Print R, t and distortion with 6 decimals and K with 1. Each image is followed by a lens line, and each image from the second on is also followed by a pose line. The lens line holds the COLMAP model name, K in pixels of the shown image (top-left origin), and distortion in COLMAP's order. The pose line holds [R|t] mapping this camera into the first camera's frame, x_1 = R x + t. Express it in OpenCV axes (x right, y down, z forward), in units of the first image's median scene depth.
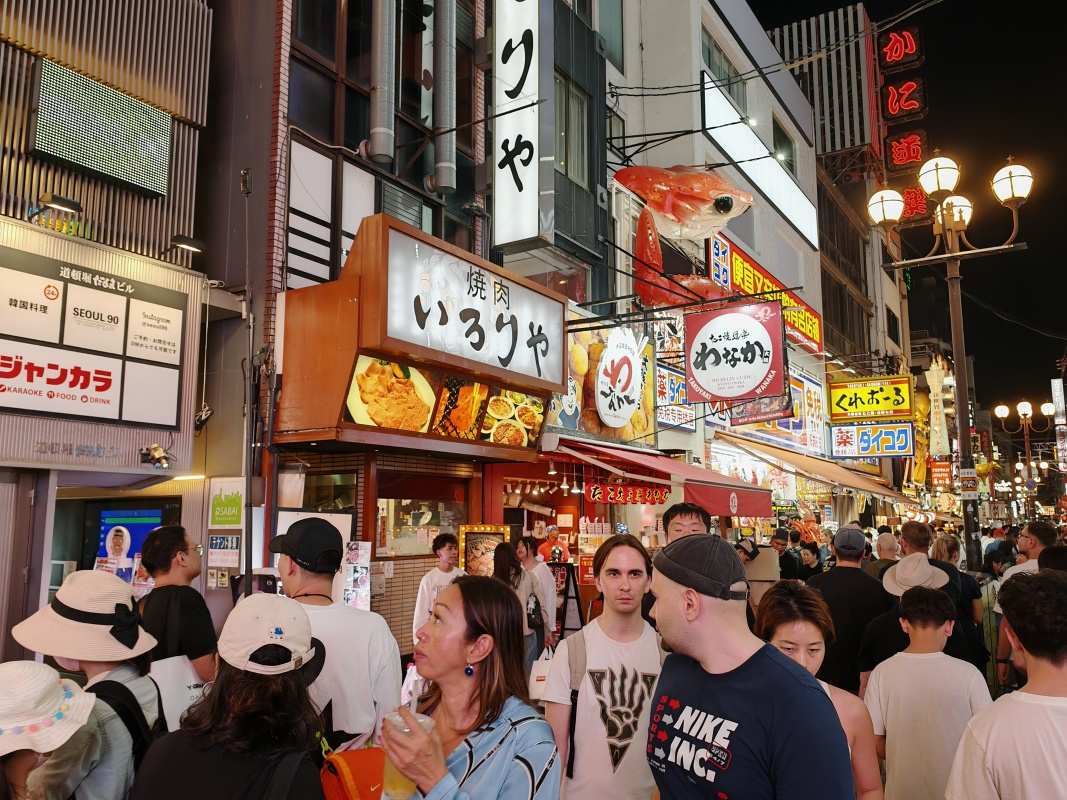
lens RADIAL K [[843.7, 0, 533.5], [0, 843.7, 400.0], [0, 0, 1]] dist [0.108143, -0.185874]
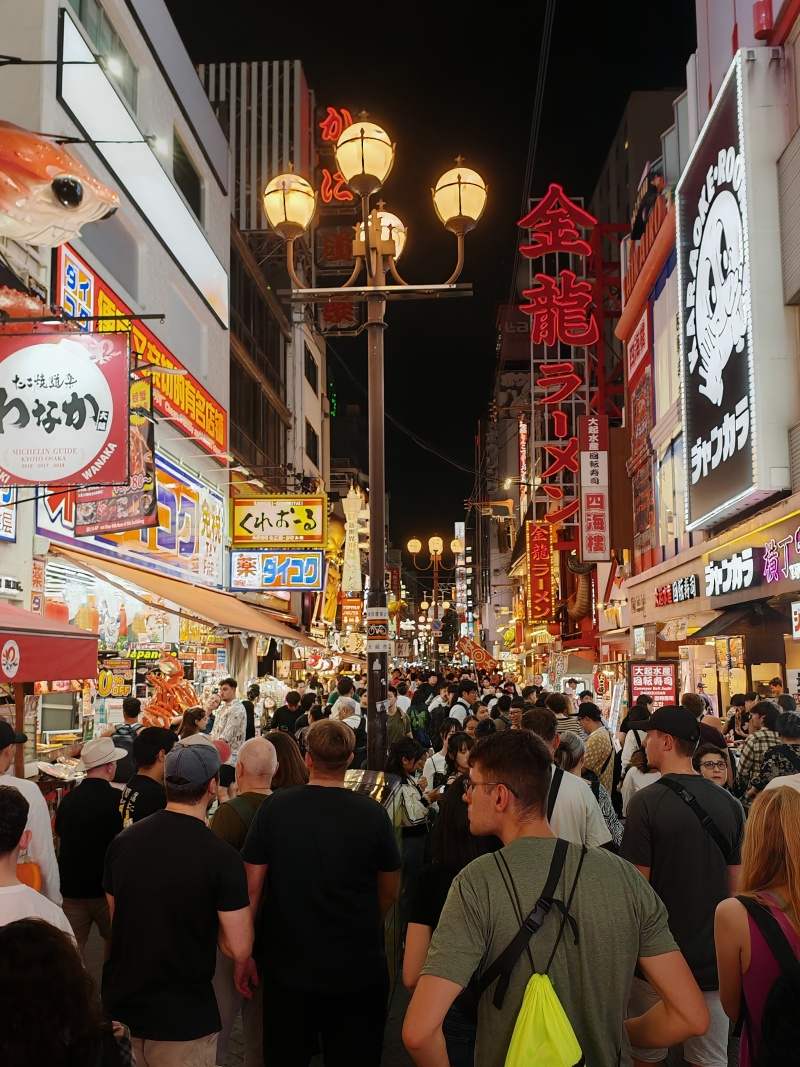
lens RADIAL K [[894.7, 0, 397.5], [0, 894.7, 576.1], [0, 0, 1]] dist [0.131075, -0.245222]
pose [[0.882027, 0.037596, 0.469696, 0.090619], [-0.061447, 0.997477, 0.035548, 0.014771], [-0.467175, -0.060215, 0.882112, 0.178522]]
